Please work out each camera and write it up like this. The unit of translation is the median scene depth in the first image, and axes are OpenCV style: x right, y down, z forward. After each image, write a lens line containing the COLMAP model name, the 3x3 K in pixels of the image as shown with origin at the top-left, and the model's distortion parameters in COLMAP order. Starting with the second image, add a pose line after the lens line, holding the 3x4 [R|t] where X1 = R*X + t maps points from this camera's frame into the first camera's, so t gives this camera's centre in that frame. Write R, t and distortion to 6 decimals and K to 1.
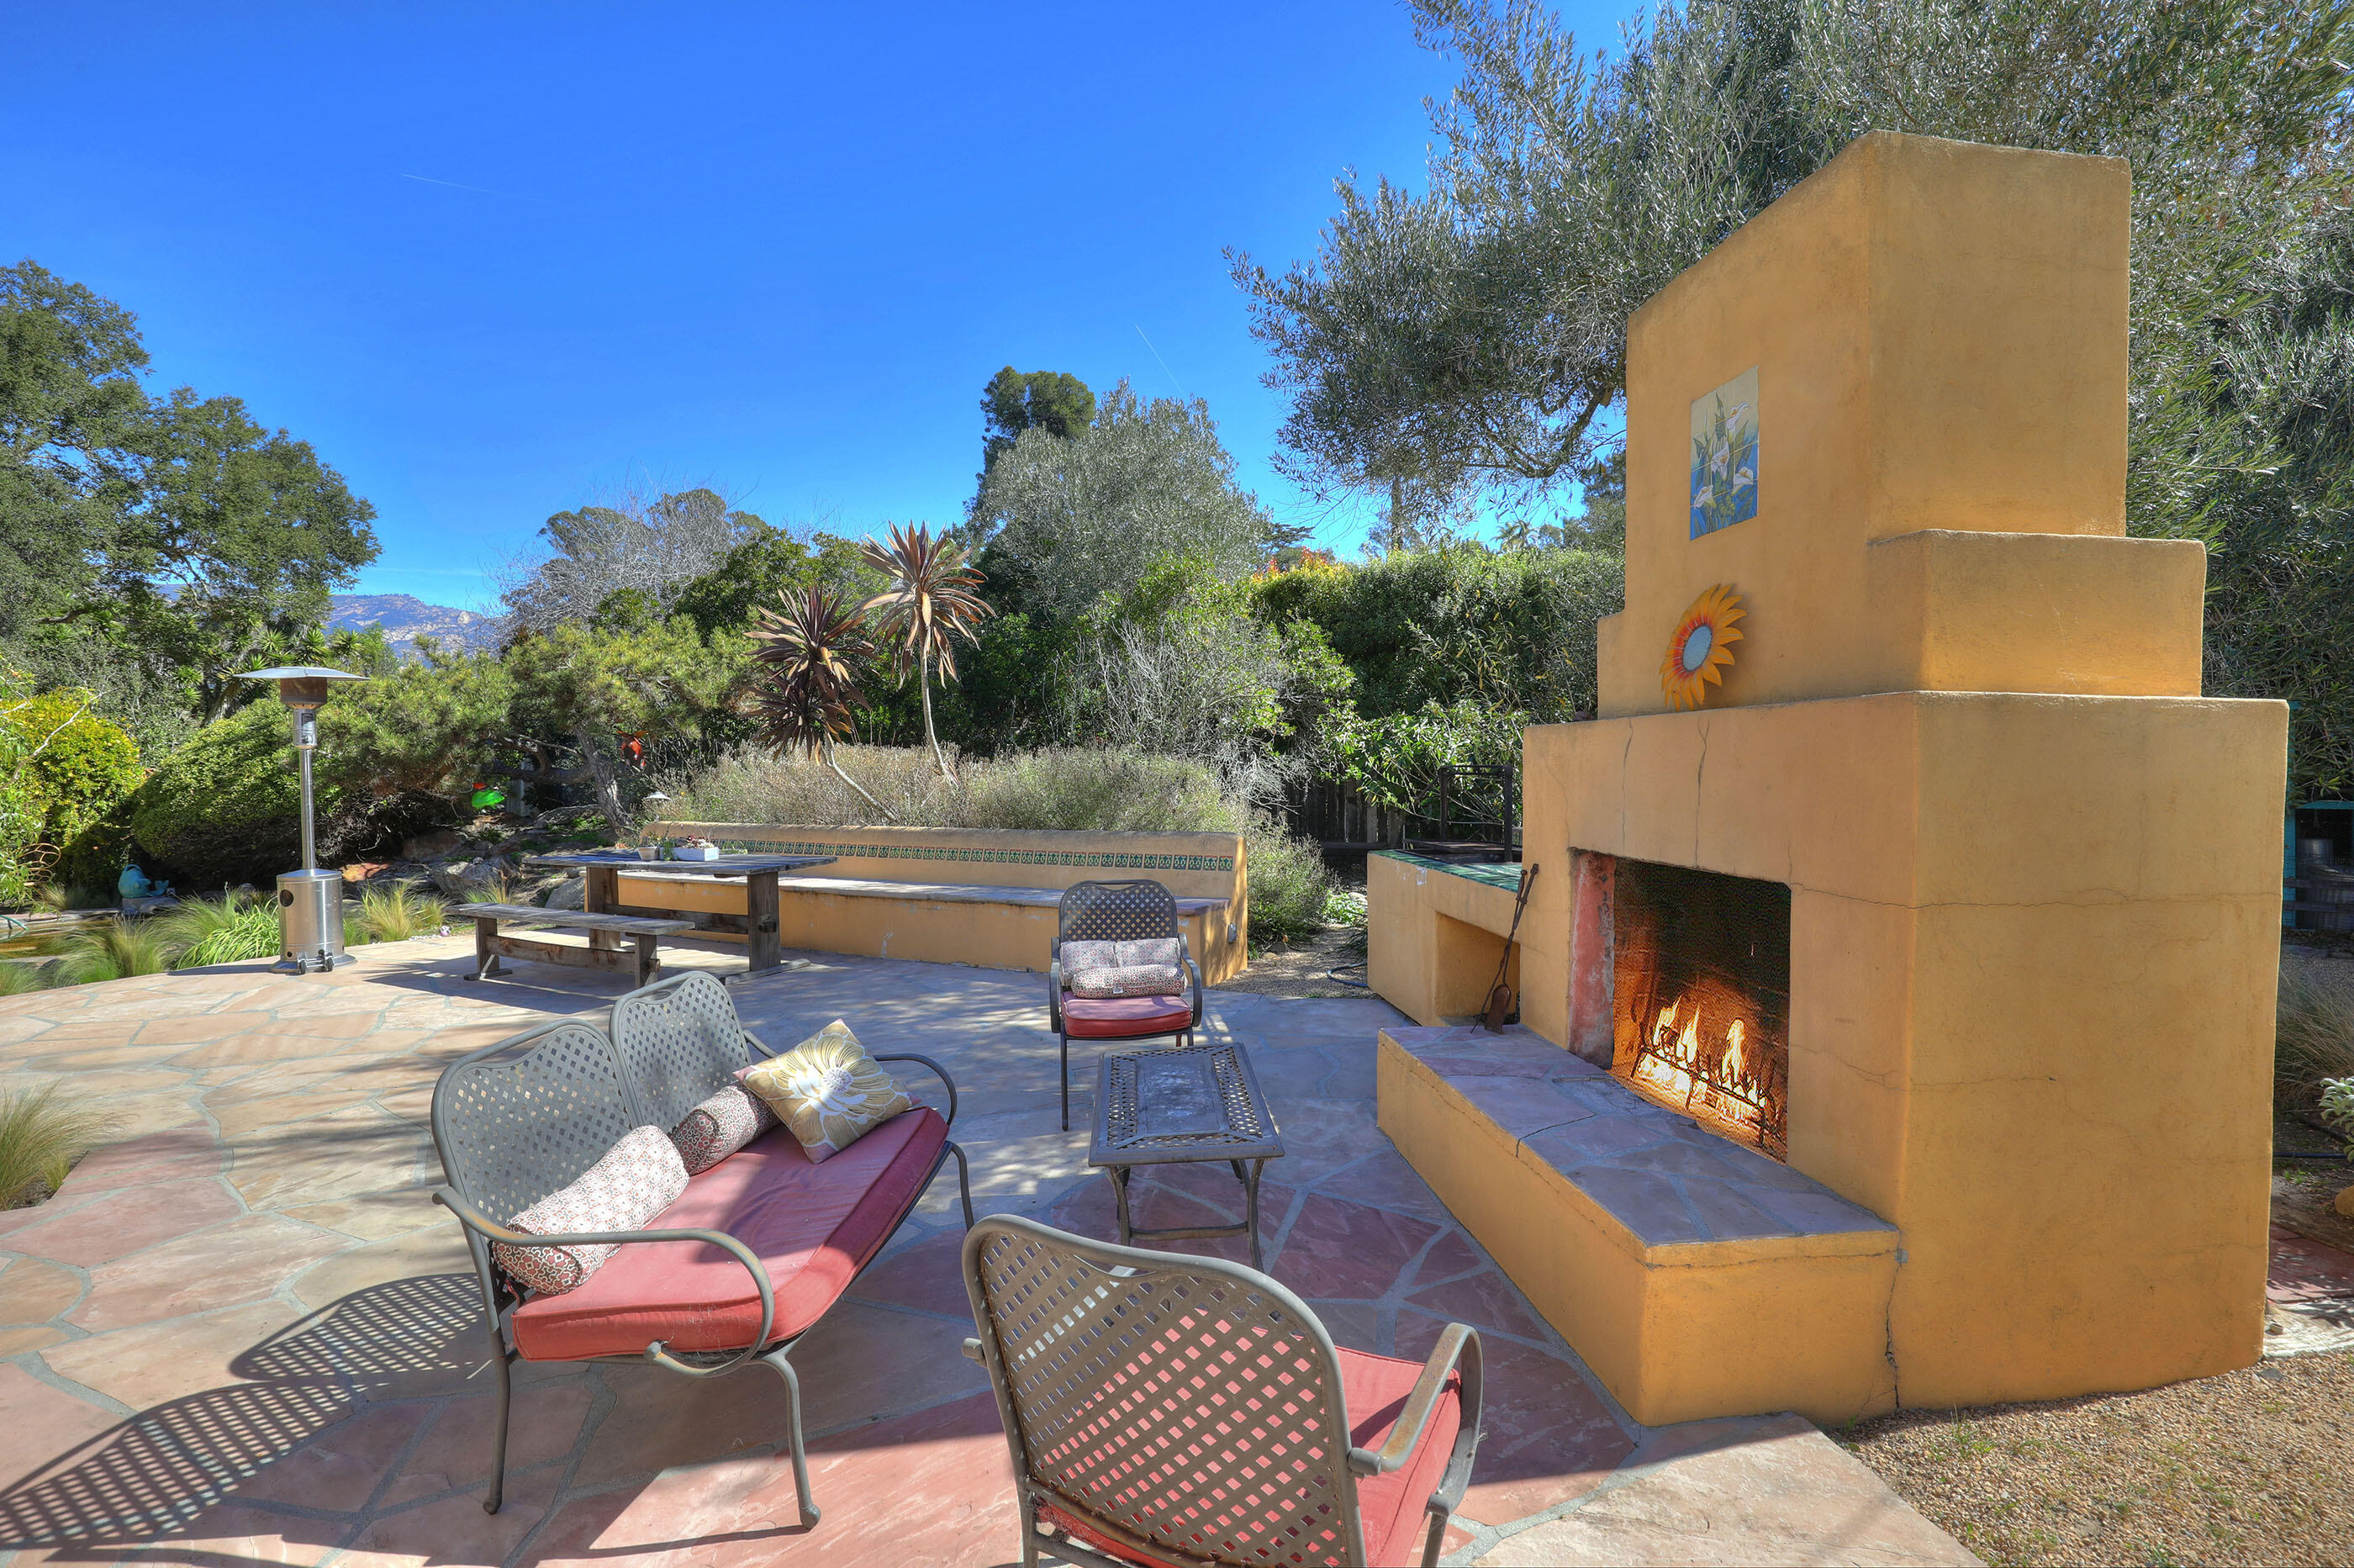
lens RADIAL K [[1110.0, 0, 1185.9], [0, 1110.0, 781.8], [0, 0, 1]] dist [-0.013116, 0.001948]
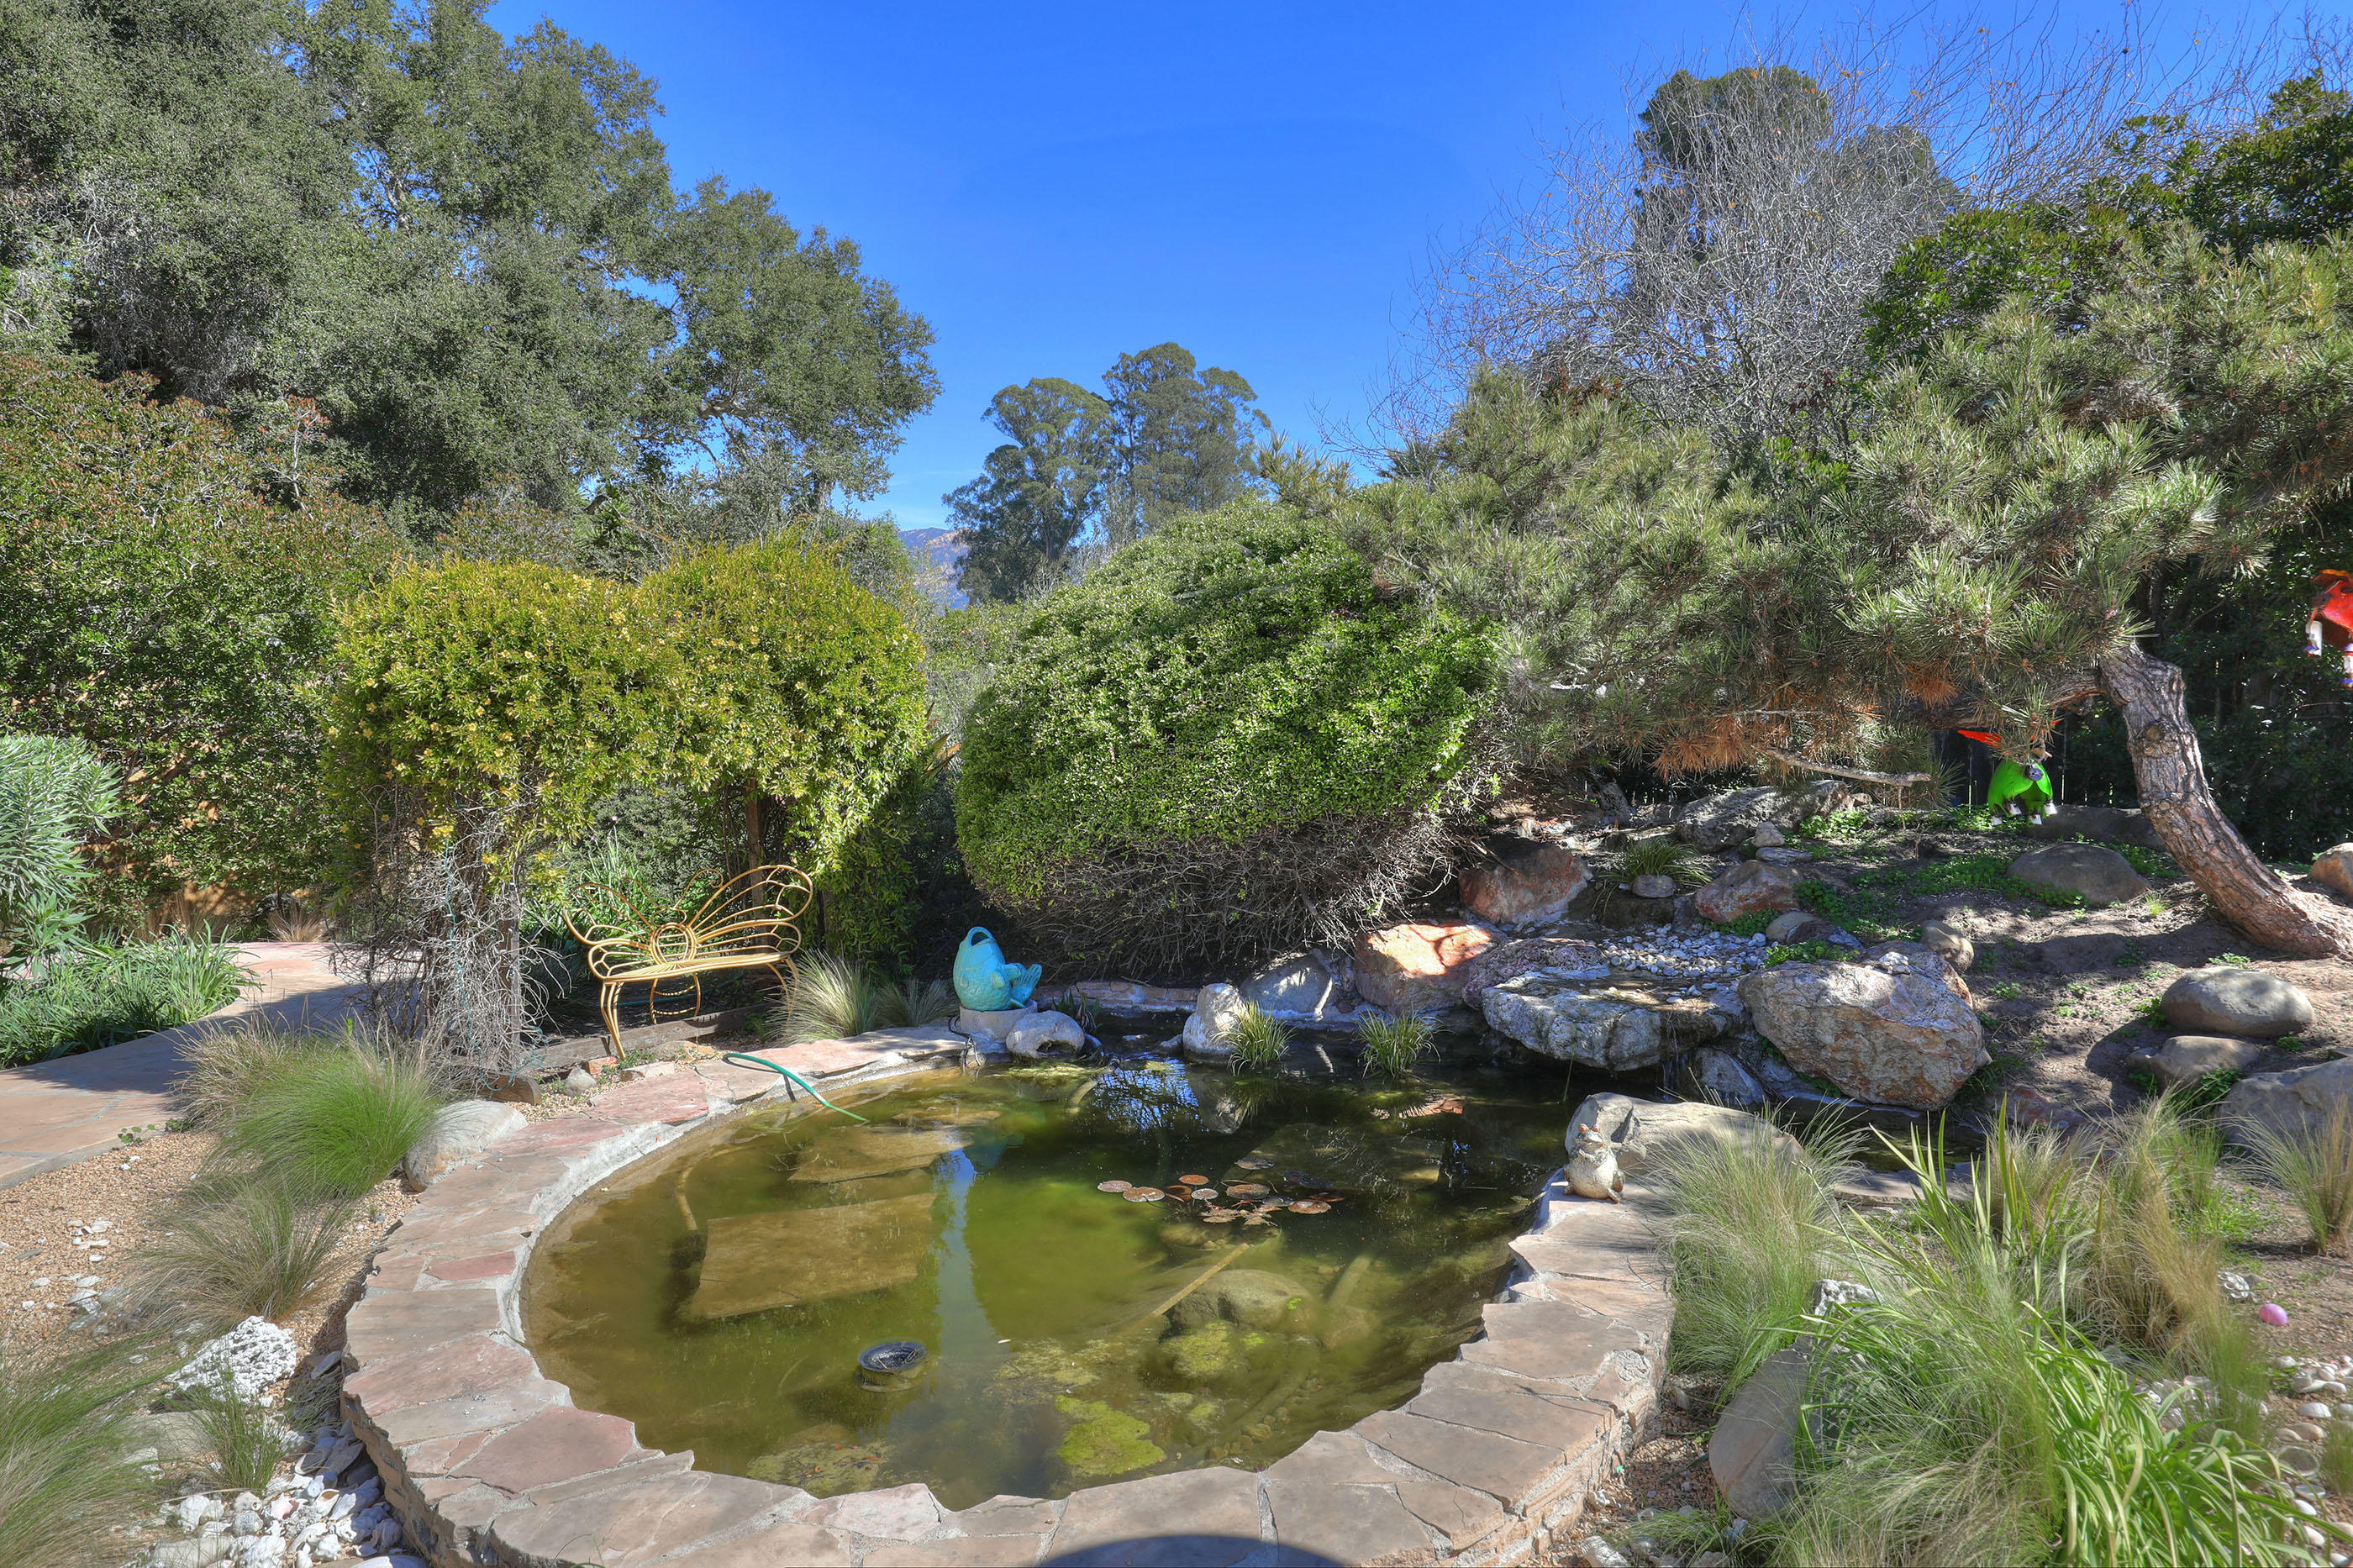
lens RADIAL K [[1503.4, 0, 1172.5], [0, 1503.4, 785.0], [0, 0, 1]] dist [0.002252, -0.002121]
pose [[0.924723, 0.015032, -0.380344, -0.252966], [0.000635, 0.999158, 0.041032, -0.000653], [0.380641, -0.038185, 0.923934, 0.189310]]
